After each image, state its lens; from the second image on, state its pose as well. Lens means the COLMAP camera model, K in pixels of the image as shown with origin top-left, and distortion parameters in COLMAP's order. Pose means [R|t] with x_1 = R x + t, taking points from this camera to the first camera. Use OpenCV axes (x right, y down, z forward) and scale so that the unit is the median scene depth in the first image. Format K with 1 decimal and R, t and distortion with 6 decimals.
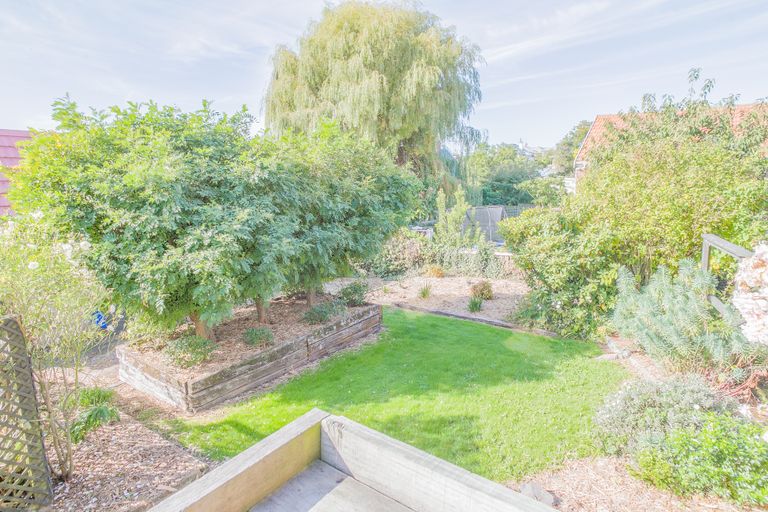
lens RADIAL K [[434.1, 0, 384.0], [0, 434.1, 256.0], [0, 0, 1]] dist [-0.047225, 0.054398]
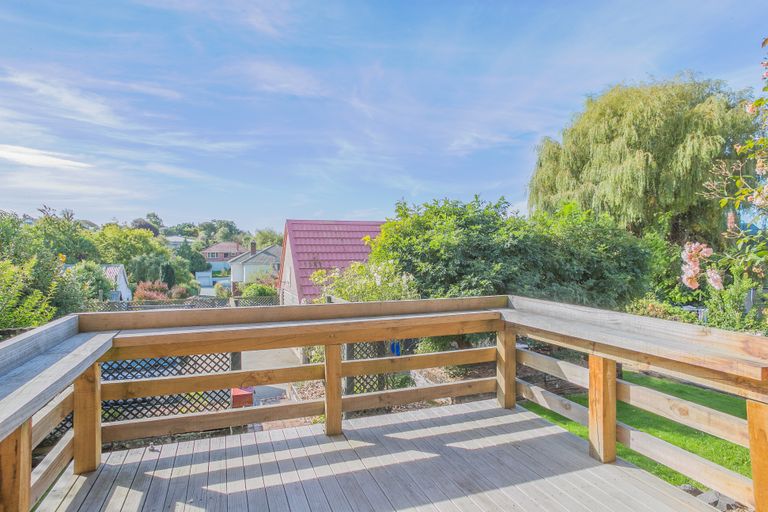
lens RADIAL K [[434.1, 0, 384.0], [0, 434.1, 256.0], [0, 0, 1]] dist [-0.047225, 0.054398]
pose [[0.832476, -0.000909, -0.554061, 0.146811], [-0.102039, 0.982642, -0.154926, 0.116010], [0.544585, 0.185508, 0.817933, -0.376353]]
